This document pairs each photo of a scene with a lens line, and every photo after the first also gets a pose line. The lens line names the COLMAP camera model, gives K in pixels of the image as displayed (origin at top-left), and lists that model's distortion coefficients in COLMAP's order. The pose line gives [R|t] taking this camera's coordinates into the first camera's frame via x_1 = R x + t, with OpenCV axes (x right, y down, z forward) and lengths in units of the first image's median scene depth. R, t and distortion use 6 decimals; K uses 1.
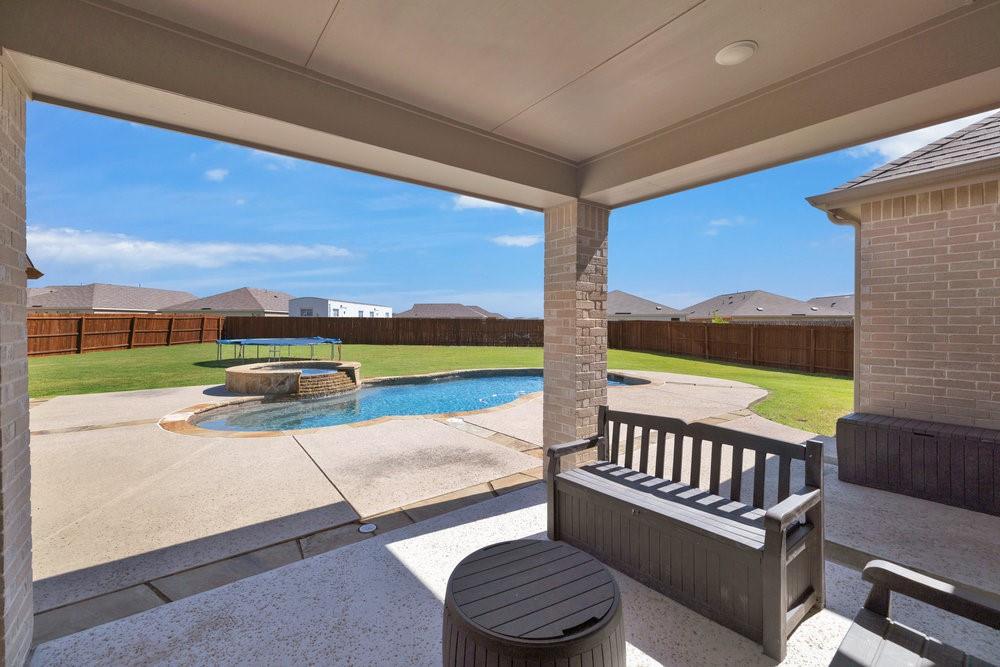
lens RADIAL K [[426.9, 0, 500.2], [0, 426.9, 324.9], [0, 0, 1]] dist [0.001082, -0.000118]
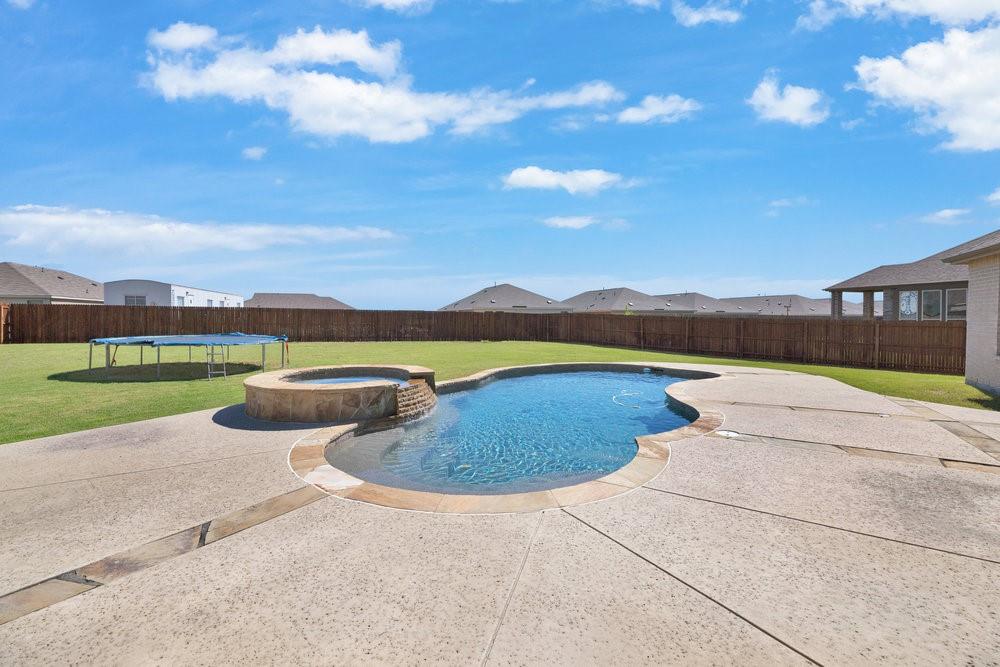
lens RADIAL K [[419.8, 0, 501.5], [0, 419.8, 315.2], [0, 0, 1]] dist [0.000299, -0.000039]
pose [[0.928627, 0.004865, 0.370983, -0.129395], [-0.002670, 0.999976, -0.006429, 0.000700], [-0.371005, 0.004979, 0.928617, 0.069699]]
